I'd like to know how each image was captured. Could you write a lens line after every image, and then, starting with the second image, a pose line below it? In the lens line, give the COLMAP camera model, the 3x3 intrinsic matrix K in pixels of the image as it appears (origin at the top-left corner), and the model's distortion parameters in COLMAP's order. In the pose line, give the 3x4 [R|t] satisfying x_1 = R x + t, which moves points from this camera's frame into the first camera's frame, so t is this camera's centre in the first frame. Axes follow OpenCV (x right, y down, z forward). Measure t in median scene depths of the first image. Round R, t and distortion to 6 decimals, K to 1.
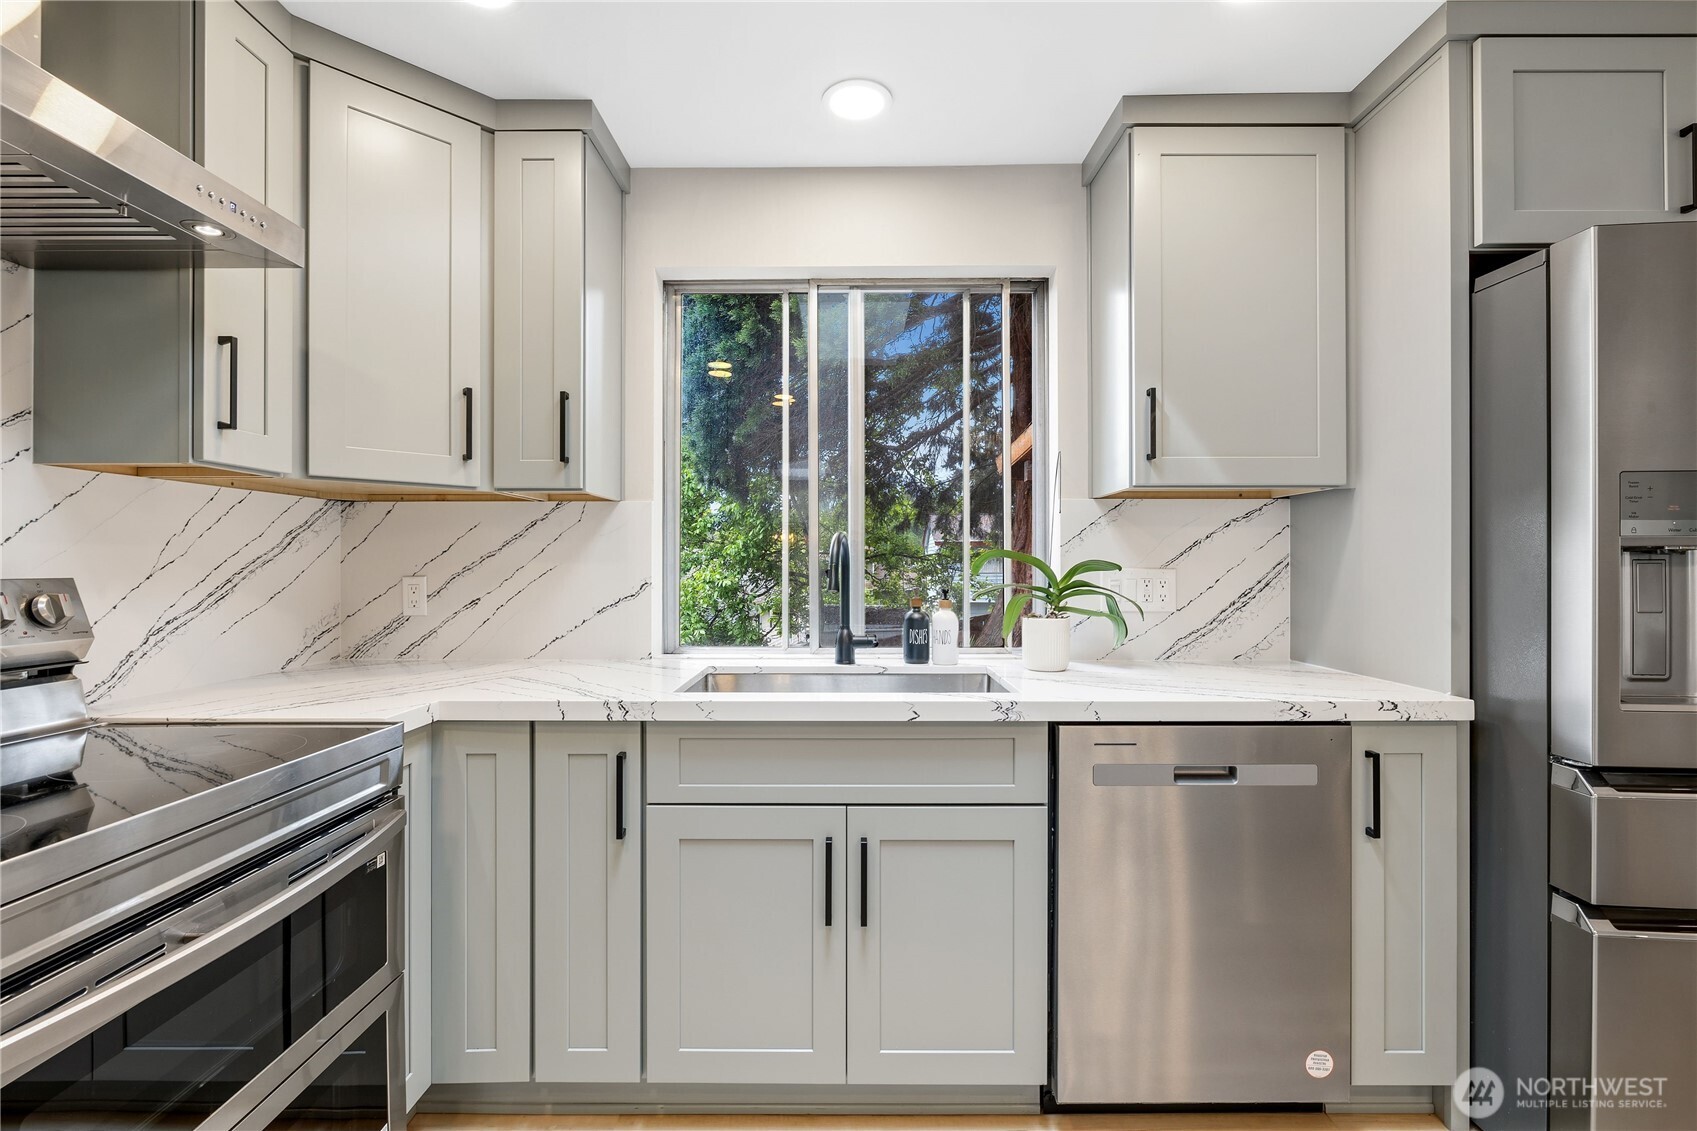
lens RADIAL K [[755.0, 0, 847.6], [0, 755.0, 552.9], [0, 0, 1]] dist [-0.010520, 0.001771]
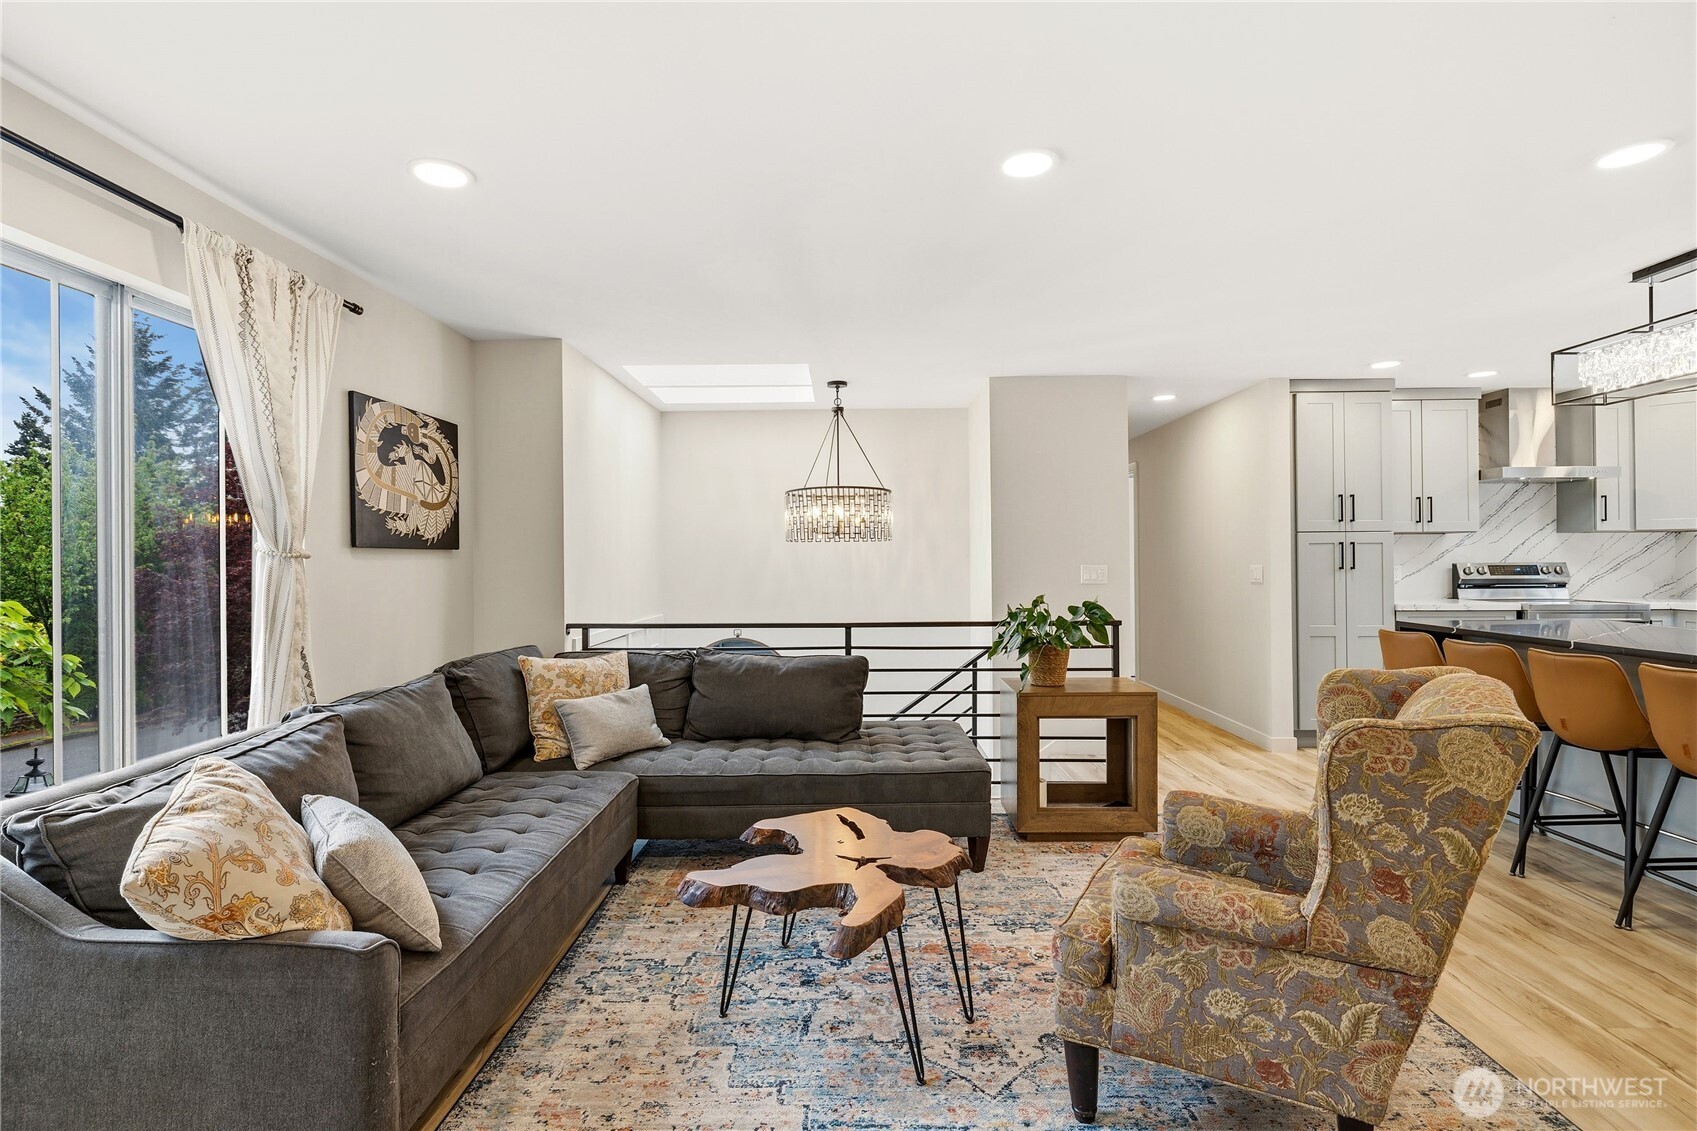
lens RADIAL K [[818.3, 0, 831.1], [0, 818.3, 560.8], [0, 0, 1]] dist [-0.006768, 0.000781]
pose [[-0.016032, 0.002233, -0.999869, 2.242298], [0.021616, 0.999765, 0.001887, -0.044837], [0.999638, -0.021583, -0.016077, -1.892628]]
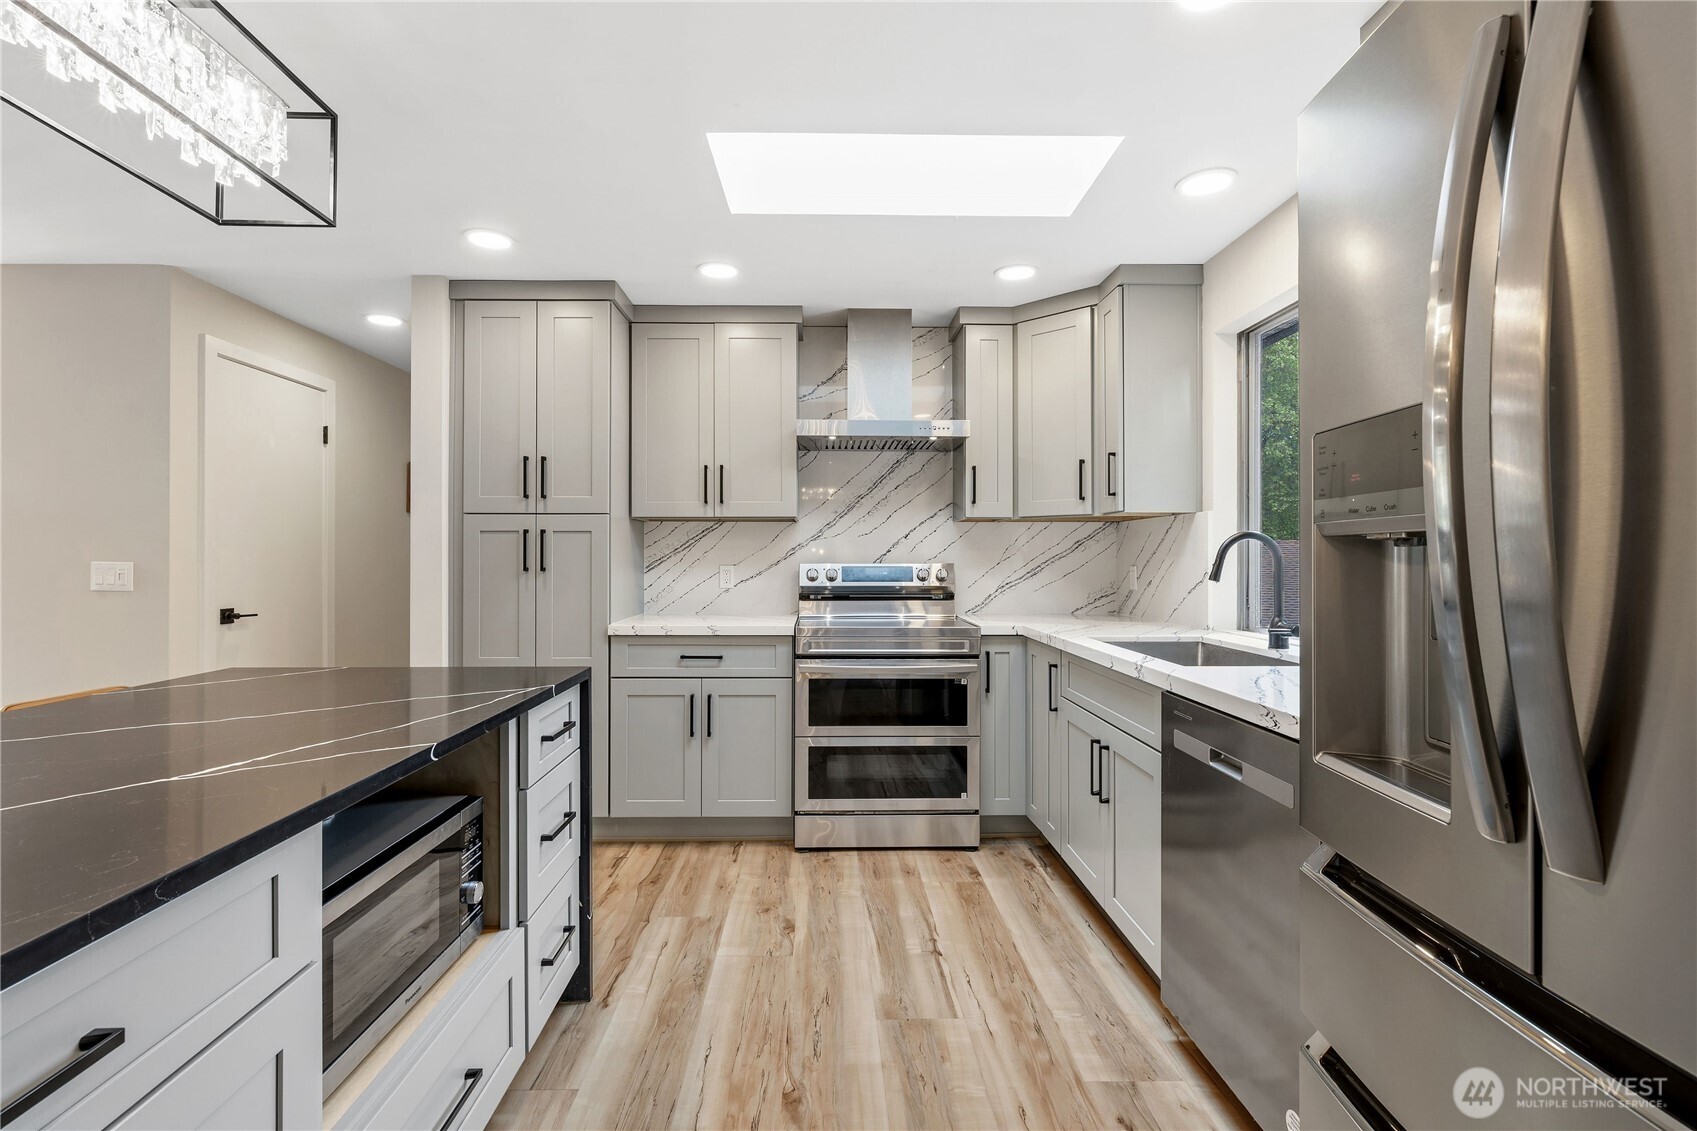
lens RADIAL K [[755.0, 0, 836.8], [0, 755.0, 559.0], [0, 0, 1]] dist [-0.010520, 0.001771]
pose [[0.022382, 0.001089, -0.999749, 1.178821], [0.013841, 0.999903, 0.001399, 0.005483], [0.999654, -0.013869, 0.022365, 0.354997]]
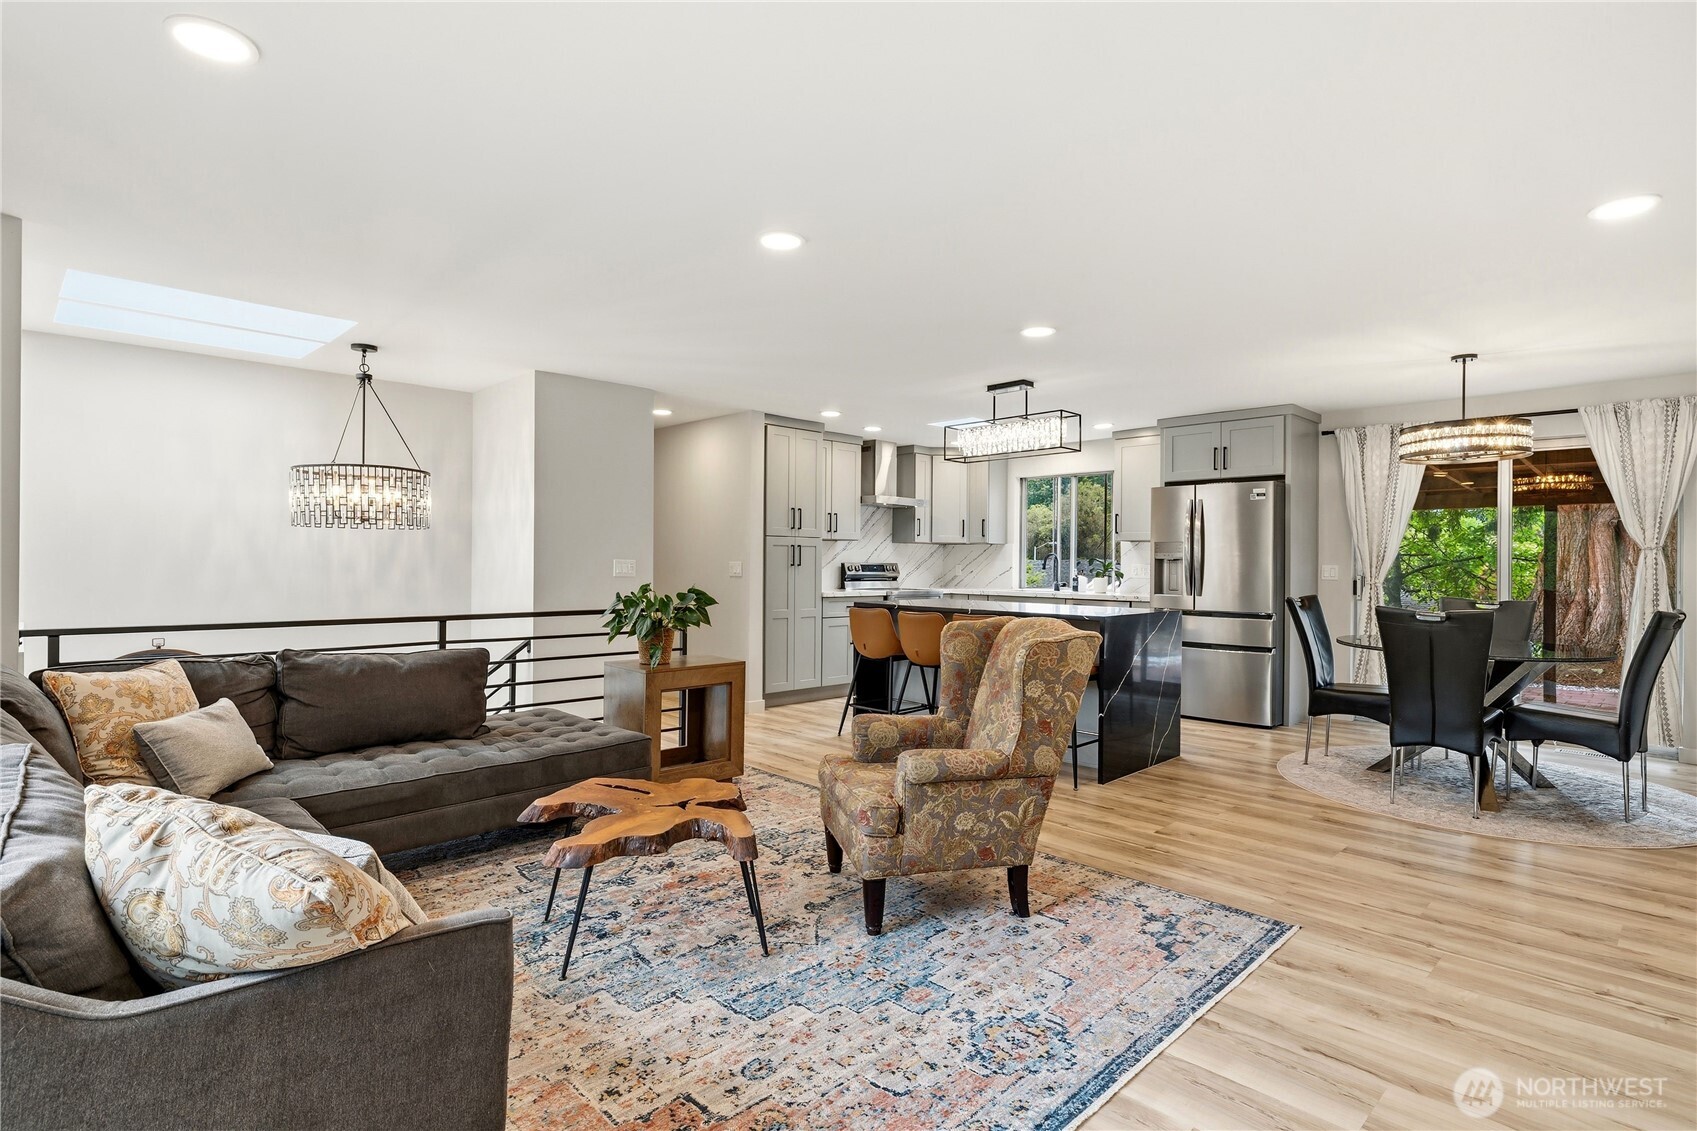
lens RADIAL K [[859.0, 0, 845.2], [0, 859.0, 564.8], [0, 0, 1]] dist [0.000424, -0.000096]
pose [[0.704530, 0.010582, -0.709595, 2.279300], [-0.000367, 0.999894, 0.014547, -0.032700], [0.709674, -0.009988, 0.704459, -2.664565]]
